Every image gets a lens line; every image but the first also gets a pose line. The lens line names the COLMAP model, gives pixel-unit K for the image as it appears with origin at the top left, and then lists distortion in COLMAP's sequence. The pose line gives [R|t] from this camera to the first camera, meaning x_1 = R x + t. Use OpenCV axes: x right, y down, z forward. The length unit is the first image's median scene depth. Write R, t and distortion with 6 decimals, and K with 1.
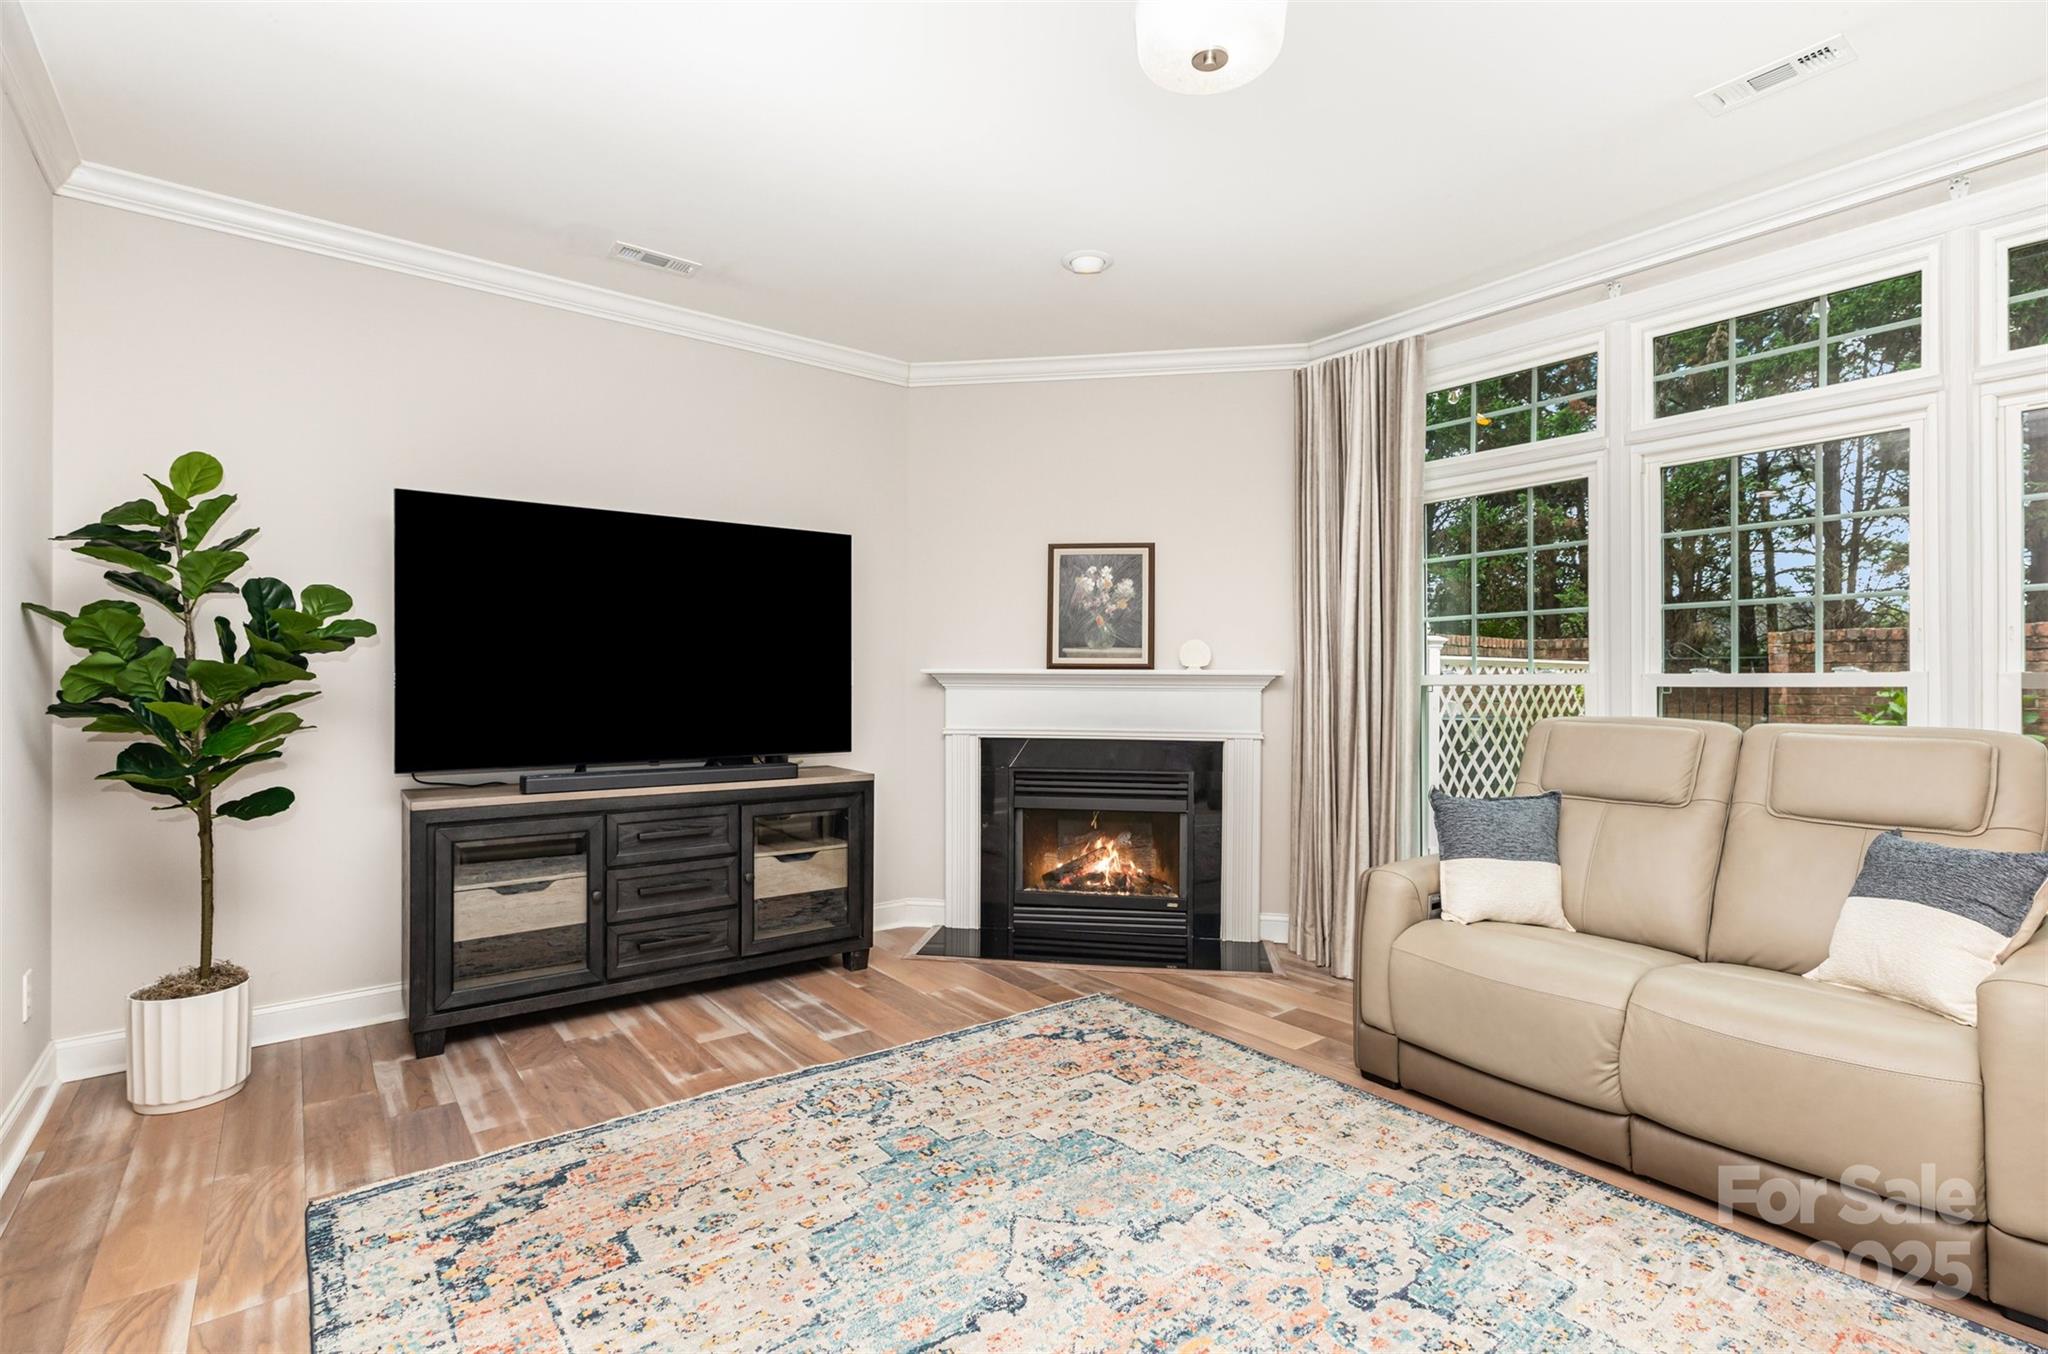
lens RADIAL K [[929.4, 0, 1023.2], [0, 929.4, 687.4], [0, 0, 1]] dist [0.004270, -0.000410]
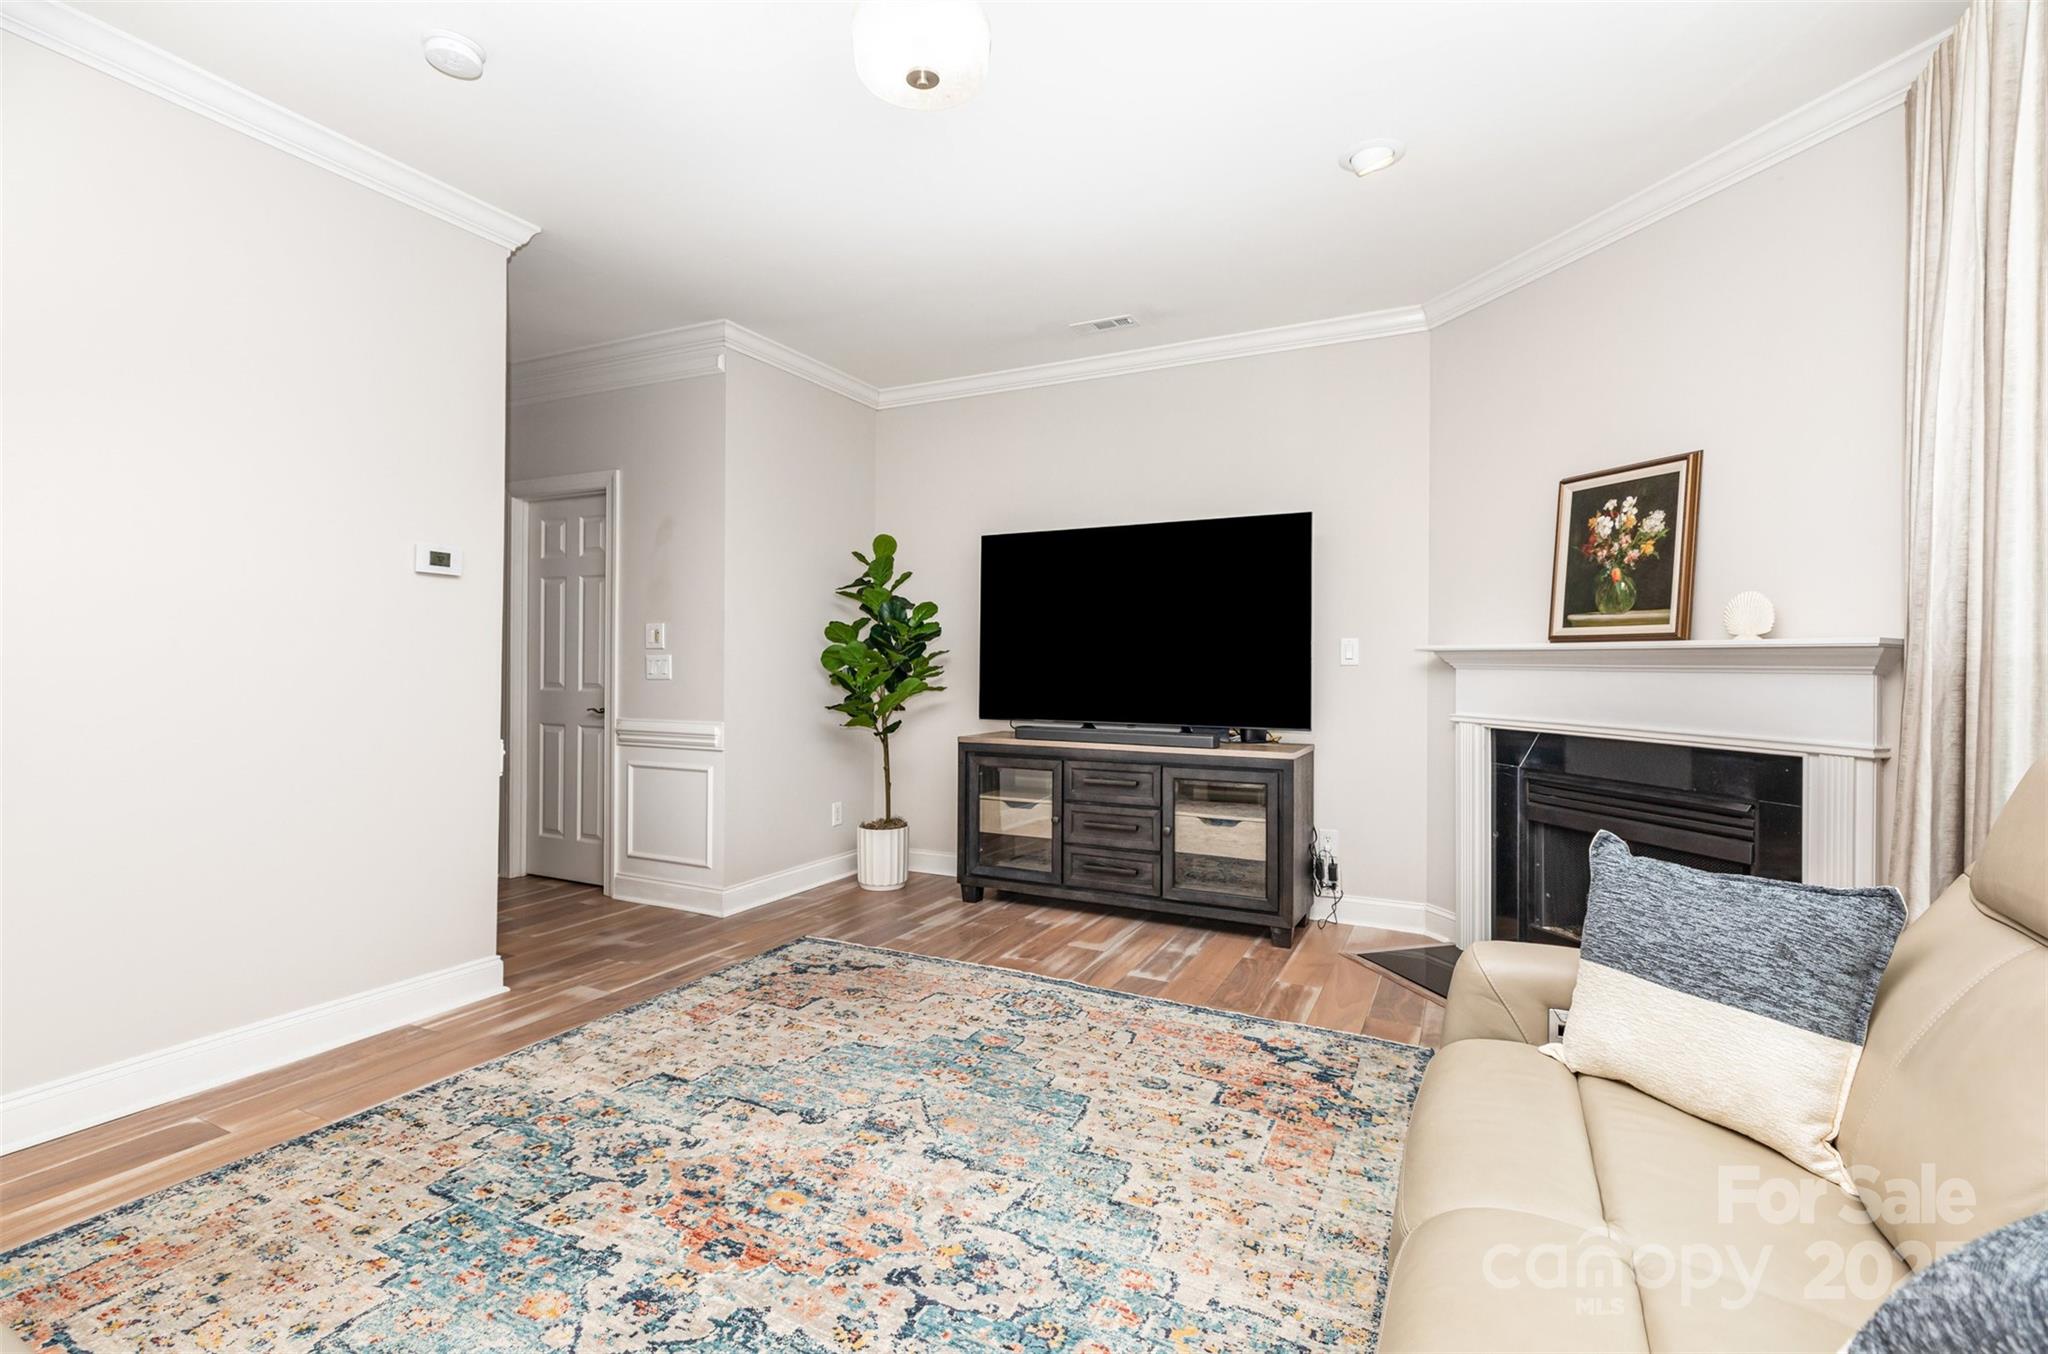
lens RADIAL K [[929.4, 0, 1030.8], [0, 929.4, 668.5], [0, 0, 1]] dist [0.004270, -0.000410]
pose [[0.437513, 0.004510, -0.899201, 0.740686], [-0.008391, 0.999964, 0.000933, 0.005755], [0.899173, 0.007137, 0.437536, 0.388154]]
